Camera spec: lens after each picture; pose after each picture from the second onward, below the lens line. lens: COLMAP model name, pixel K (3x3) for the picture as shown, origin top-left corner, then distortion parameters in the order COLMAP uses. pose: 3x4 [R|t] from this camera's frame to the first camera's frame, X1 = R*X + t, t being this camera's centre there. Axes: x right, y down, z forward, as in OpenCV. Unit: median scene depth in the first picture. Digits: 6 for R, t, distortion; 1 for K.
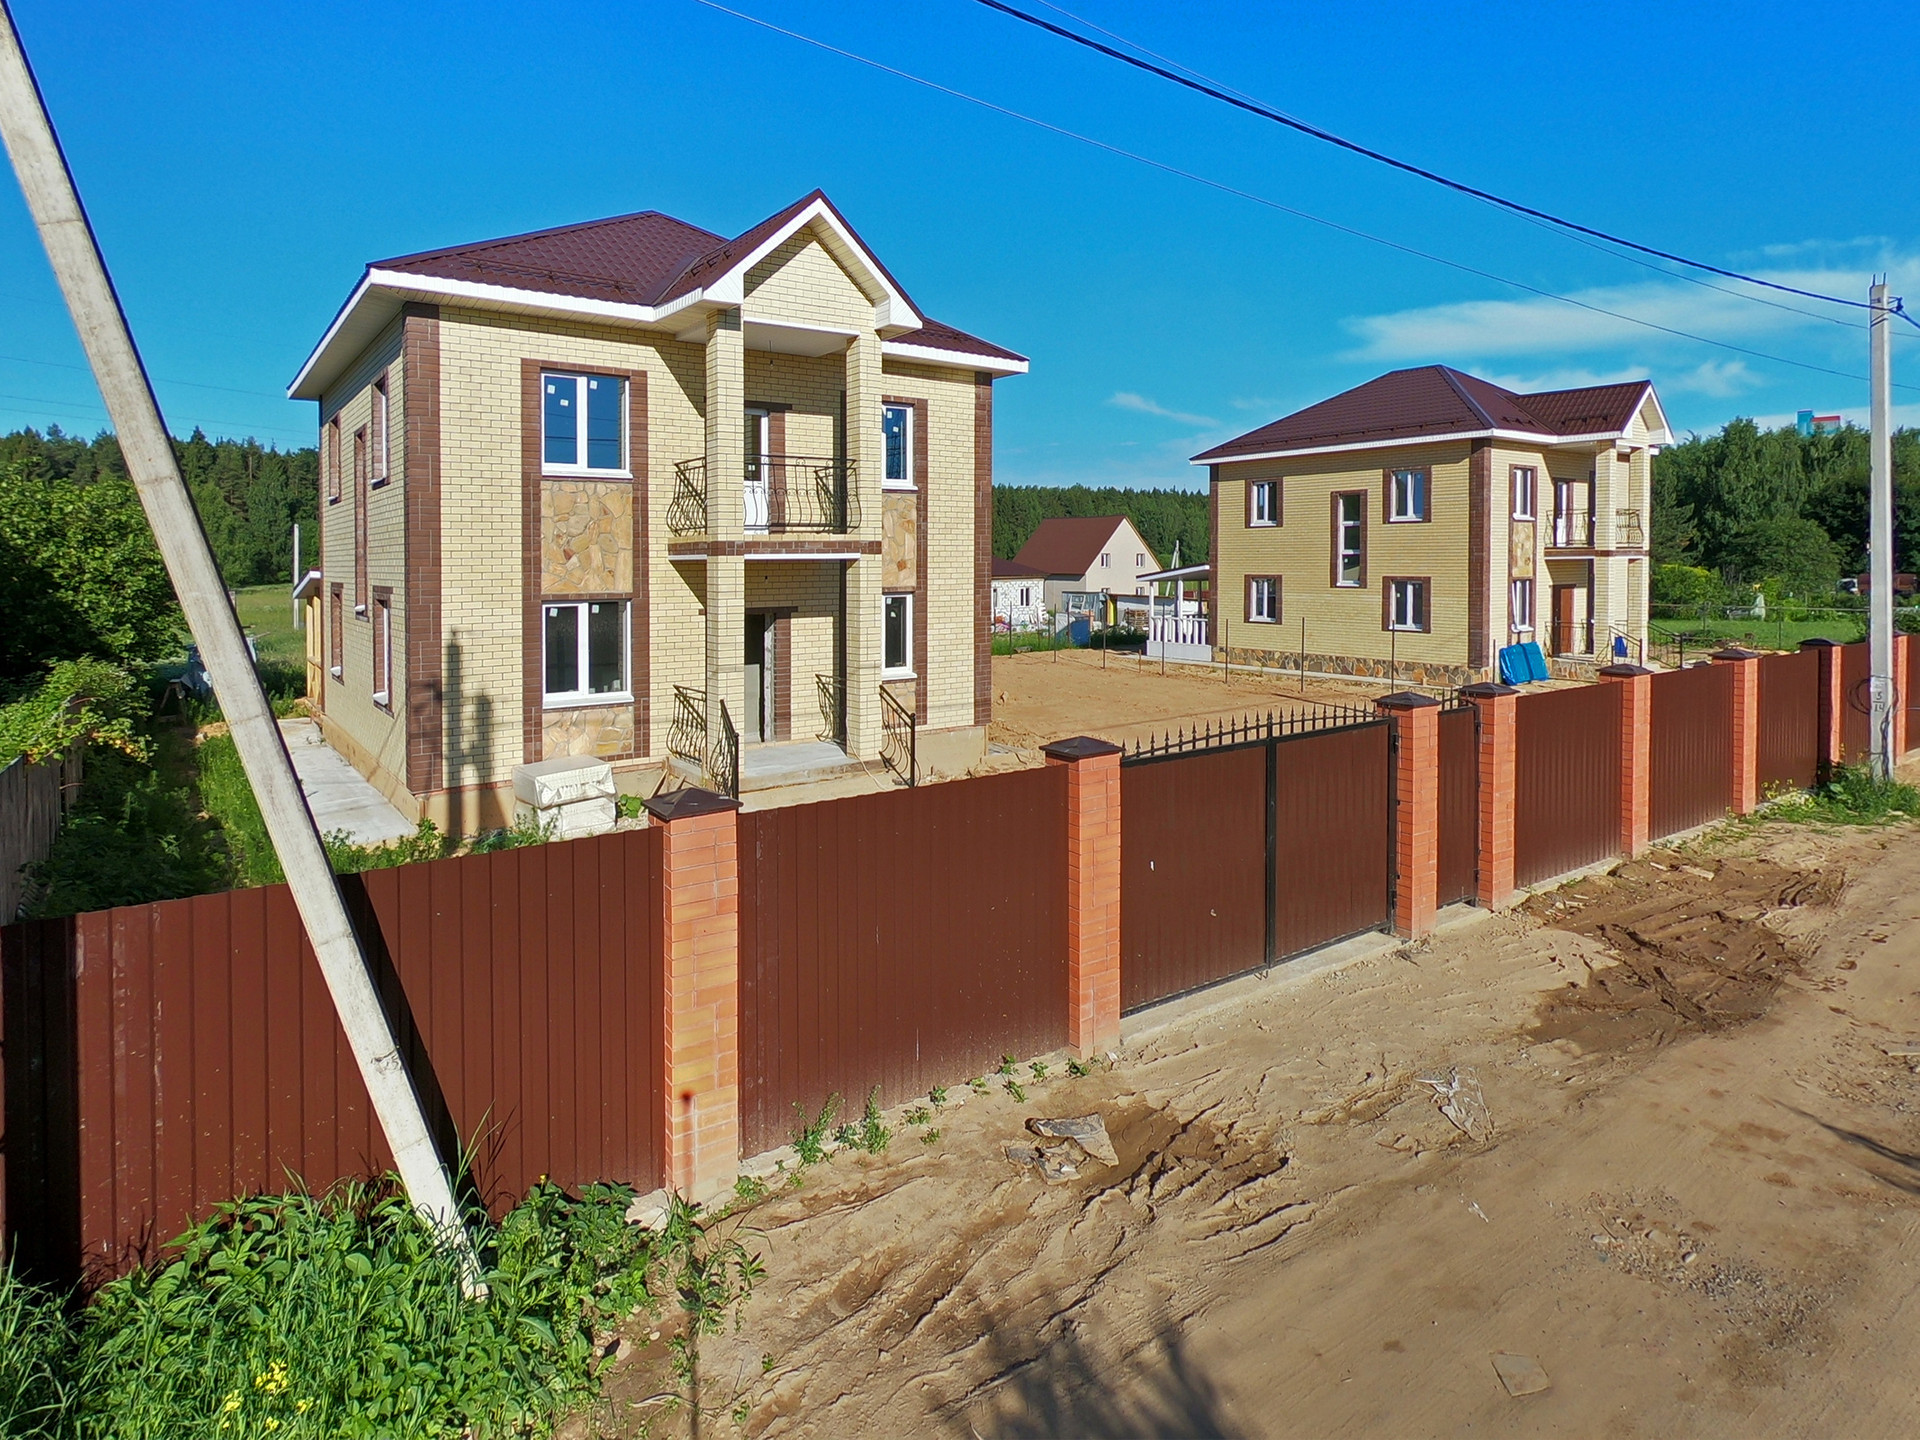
lens RADIAL K [[1073.9, 0, 959.4], [0, 1073.9, 579.4], [0, 0, 1]] dist [-0.002448, -0.000213]
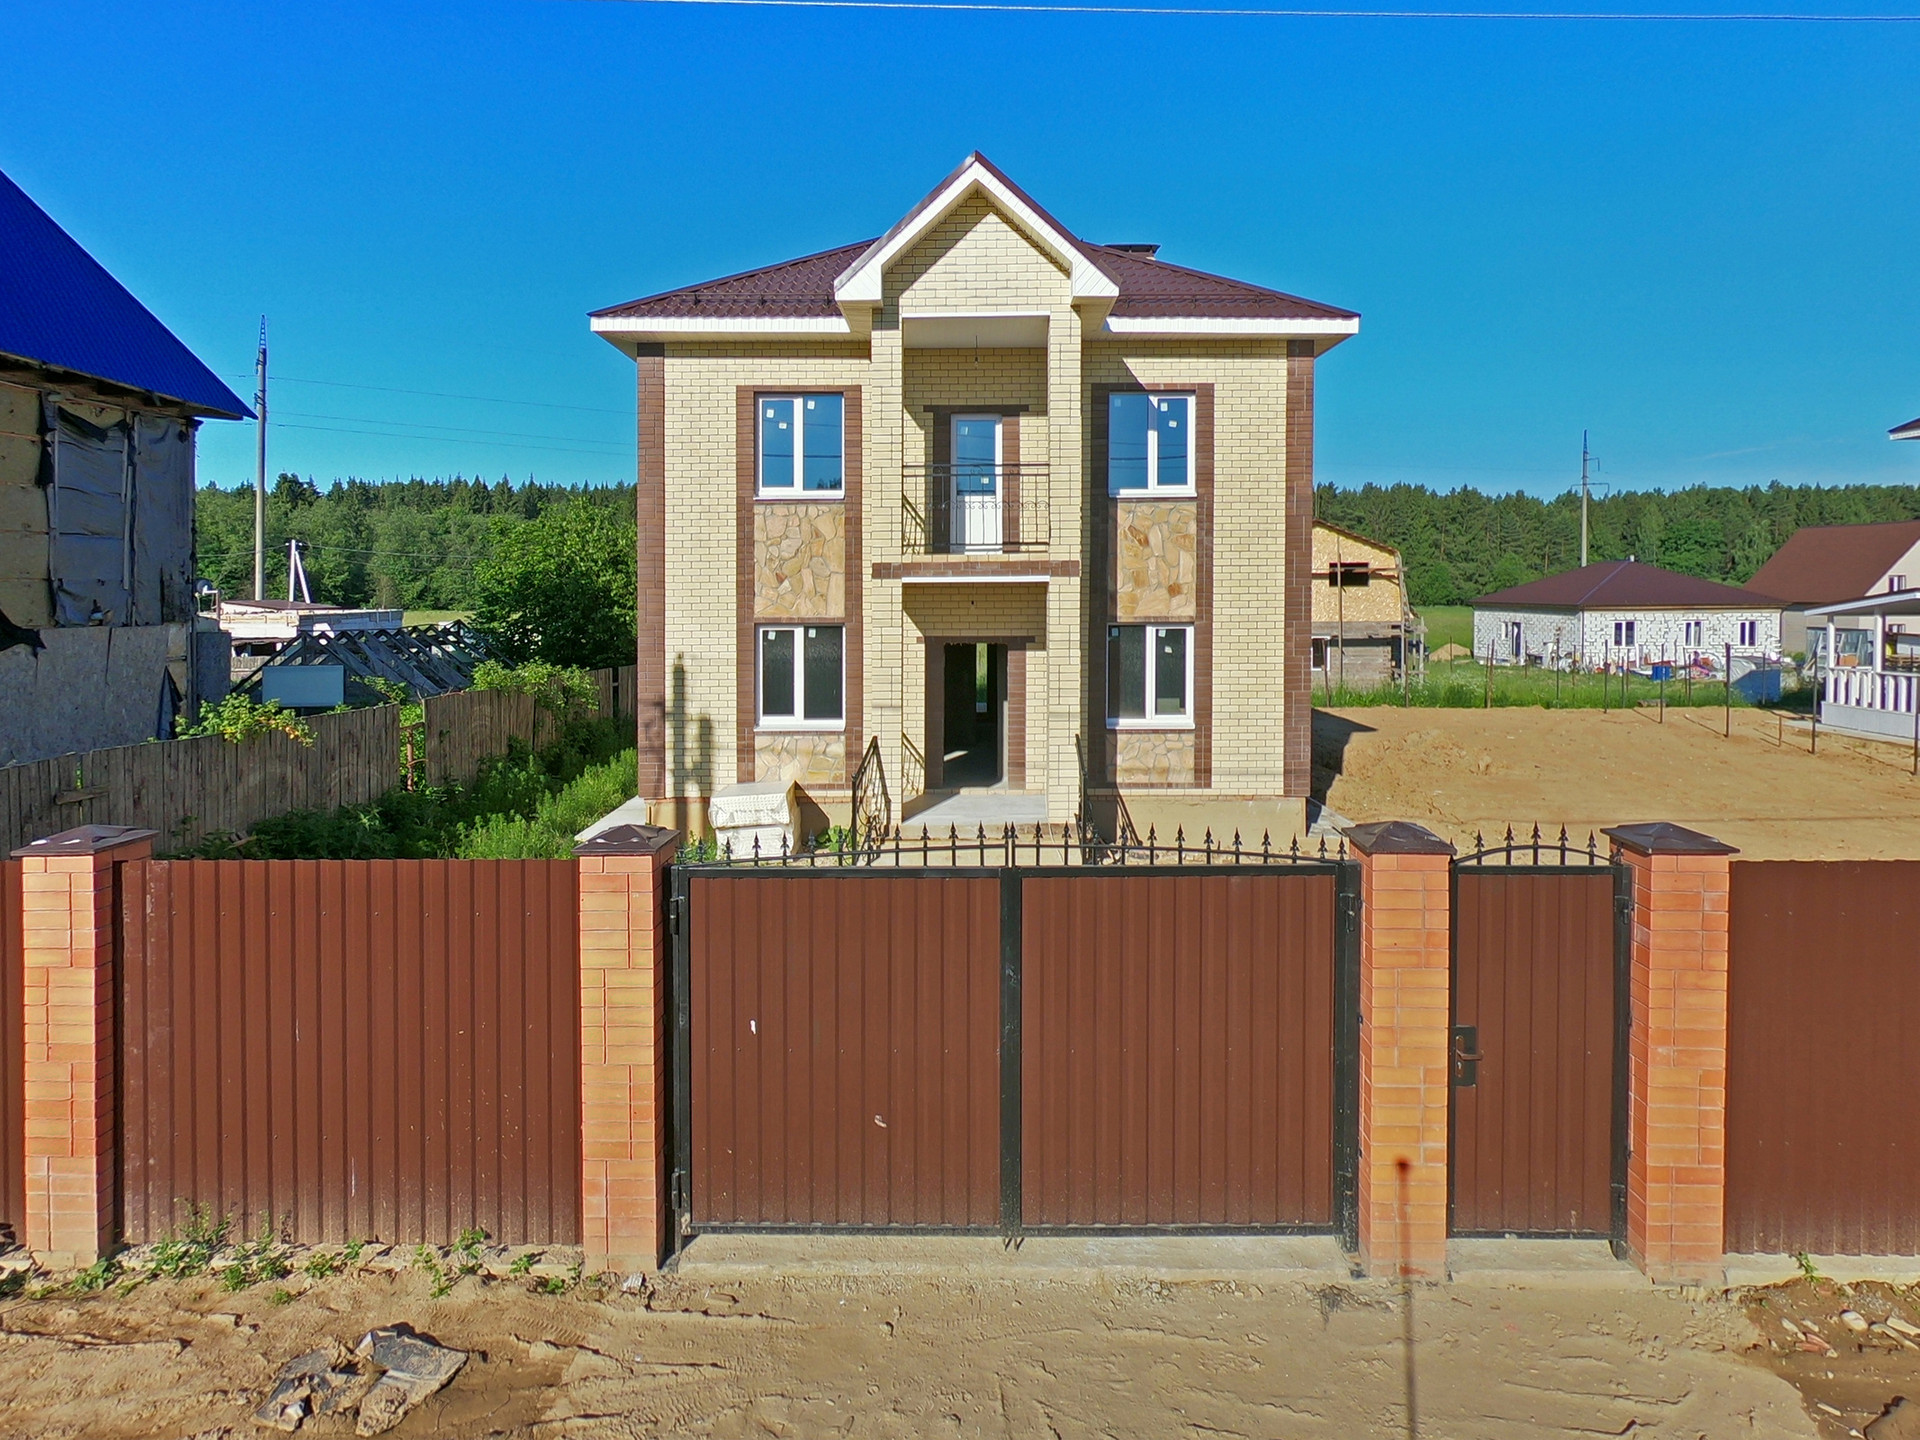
lens RADIAL K [[1104.4, 0, 960.0], [0, 1104.4, 608.6], [0, 0, 1]] dist [0.004238, 0.001313]
pose [[0.807147, 0.012109, -0.590227, 0.369810], [-0.010078, 0.999927, 0.006734, -0.003629], [0.590265, 0.000513, 0.807210, 0.267816]]
